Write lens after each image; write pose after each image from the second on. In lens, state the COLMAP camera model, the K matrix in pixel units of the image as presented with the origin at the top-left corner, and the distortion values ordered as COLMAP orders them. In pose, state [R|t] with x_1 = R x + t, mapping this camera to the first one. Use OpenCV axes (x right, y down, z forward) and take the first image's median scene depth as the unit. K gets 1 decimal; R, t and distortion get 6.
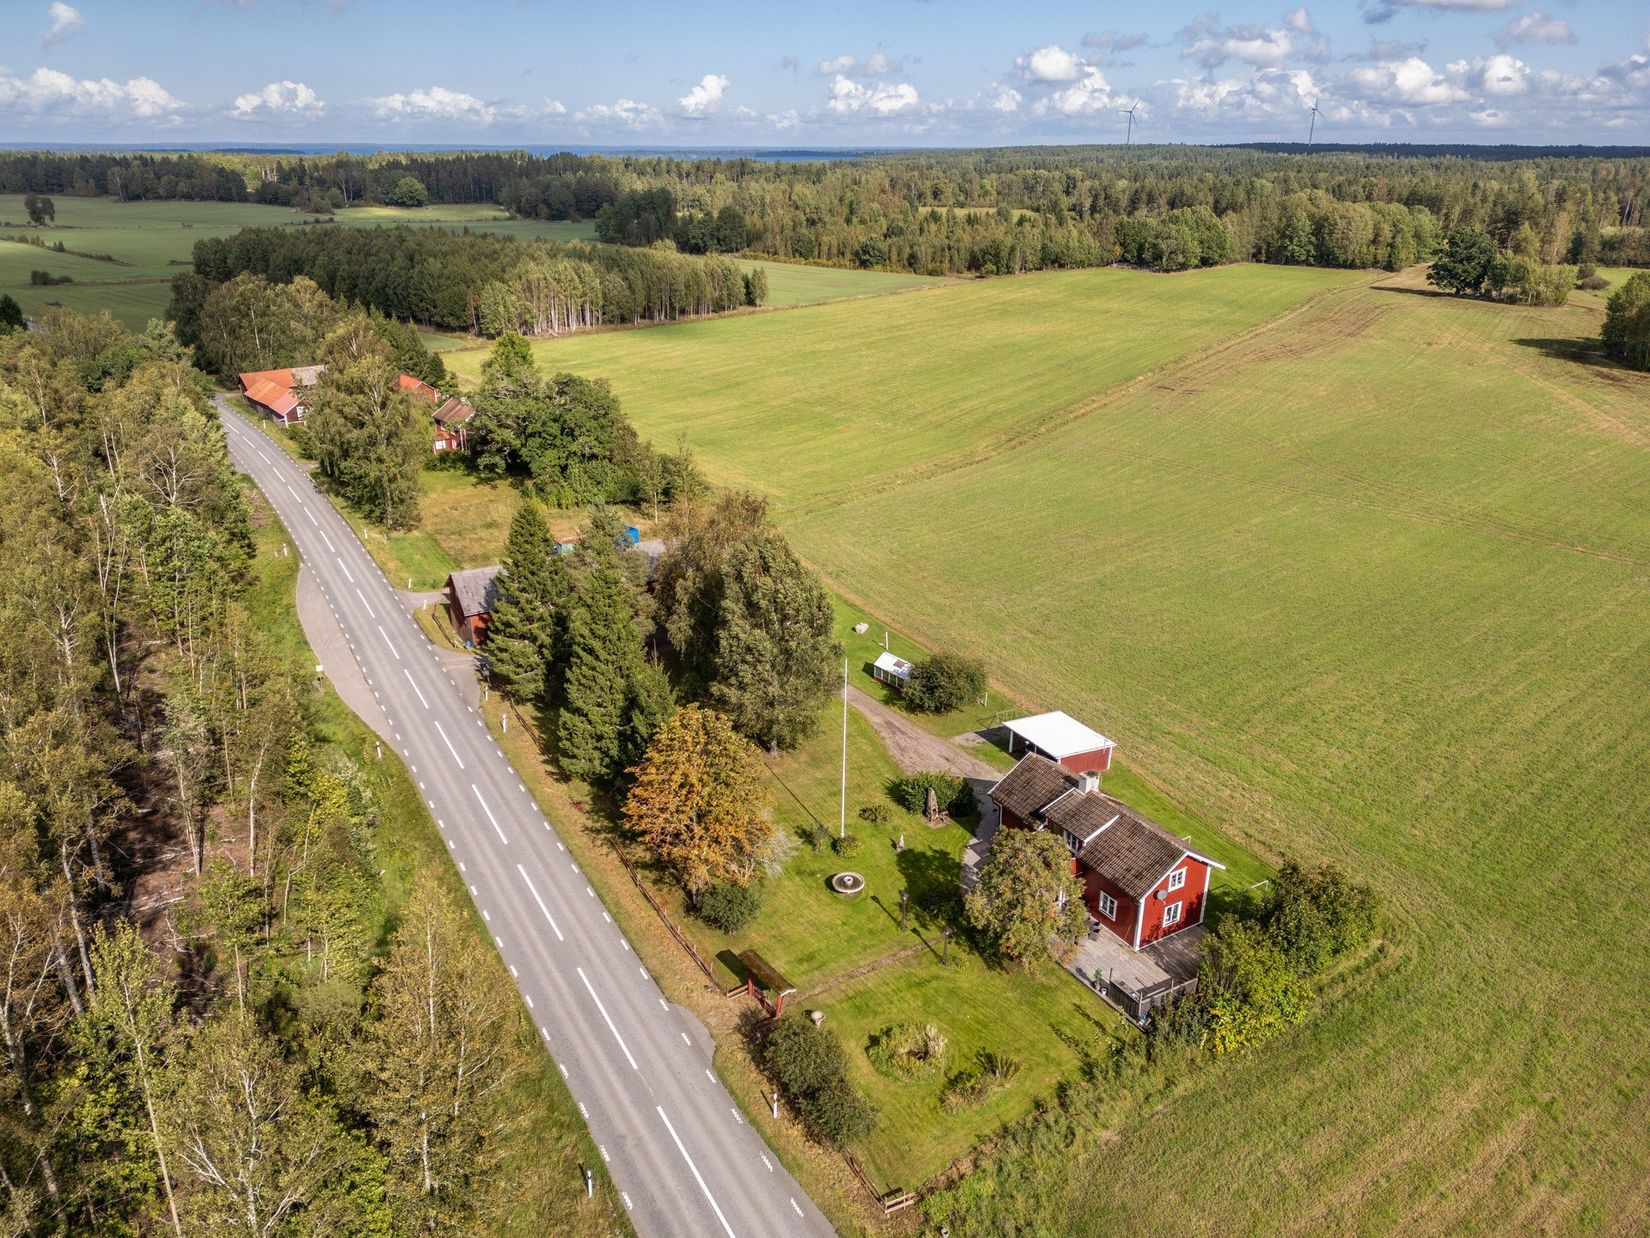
lens RADIAL K [[1185.7, 0, 825.0], [0, 1185.7, 619.0], [0, 0, 1]] dist [0.036657, -0.057639]
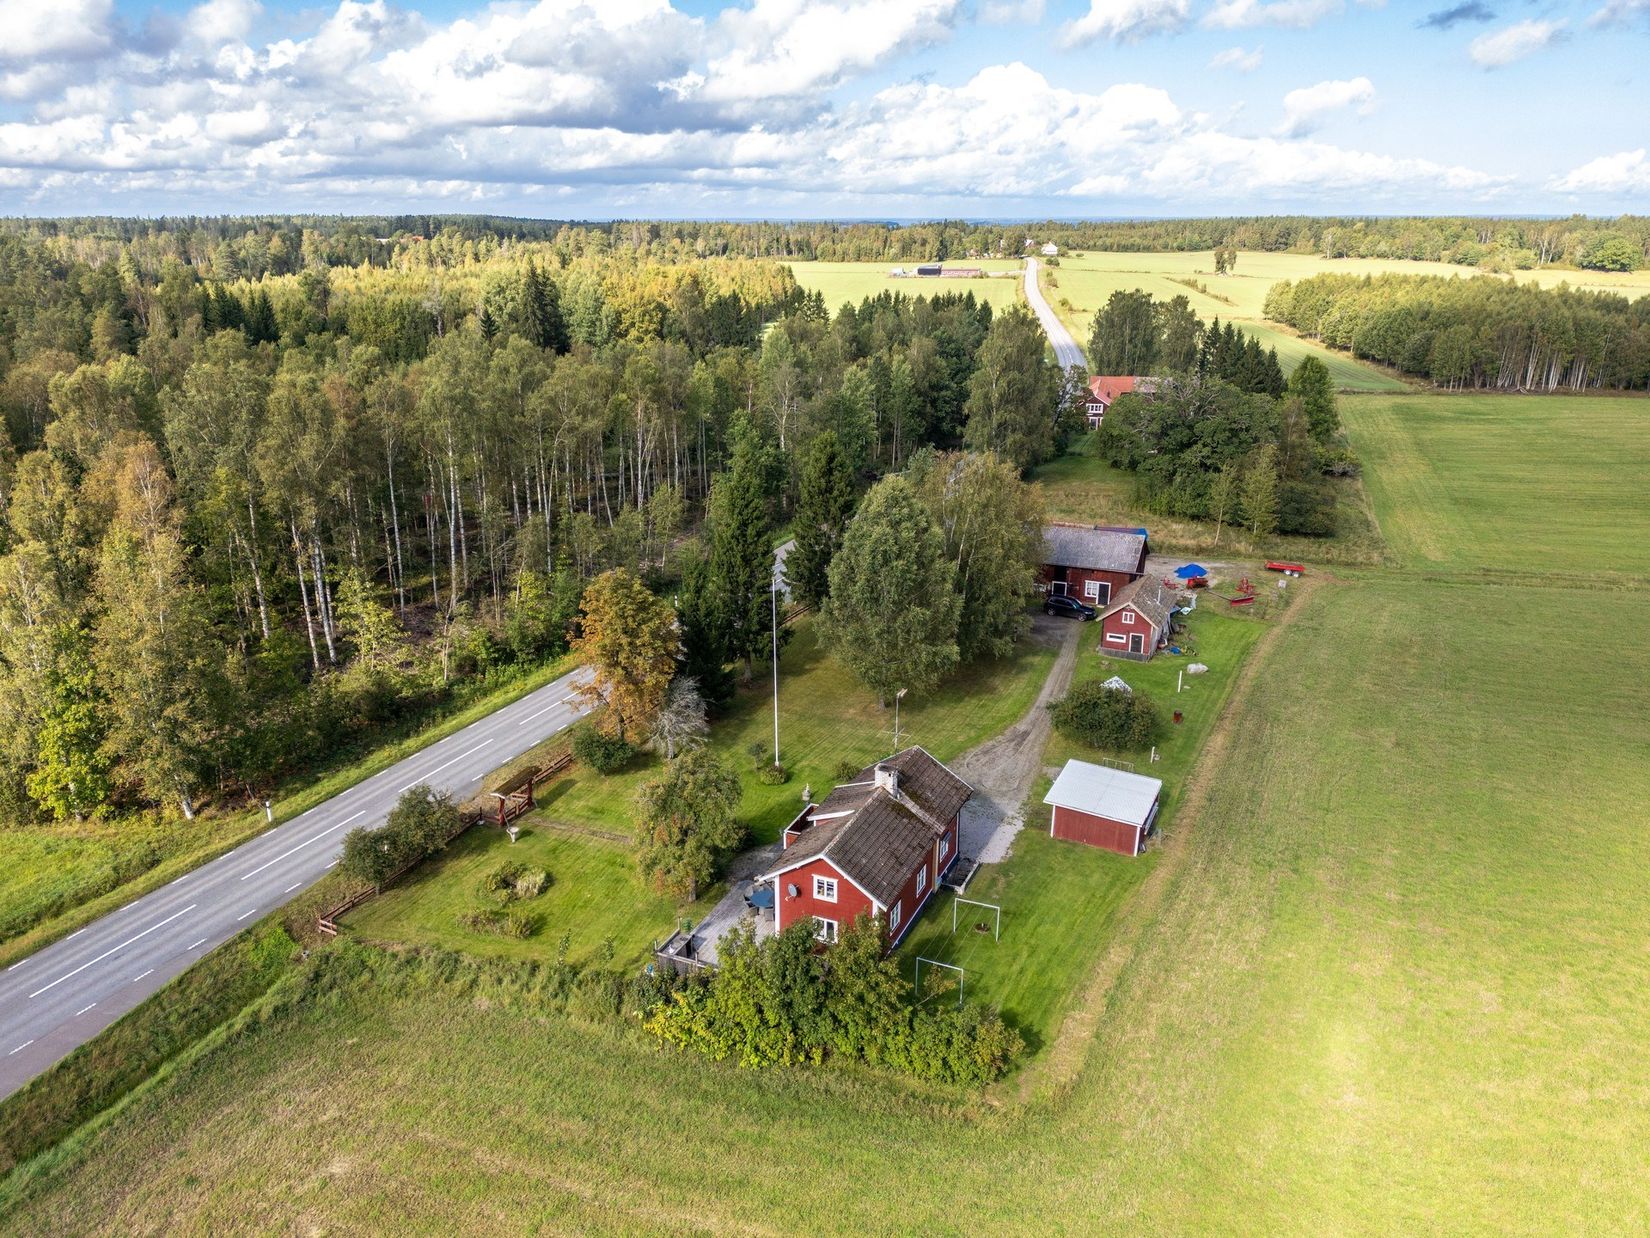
lens RADIAL K [[1185.7, 0, 825.0], [0, 1185.7, 619.0], [0, 0, 1]] dist [0.036657, -0.057639]
pose [[0.585232, 0.249673, -0.771470, 0.529973], [-0.289744, 0.952993, 0.088622, -0.025452], [0.757332, 0.171664, 0.630063, 0.246532]]
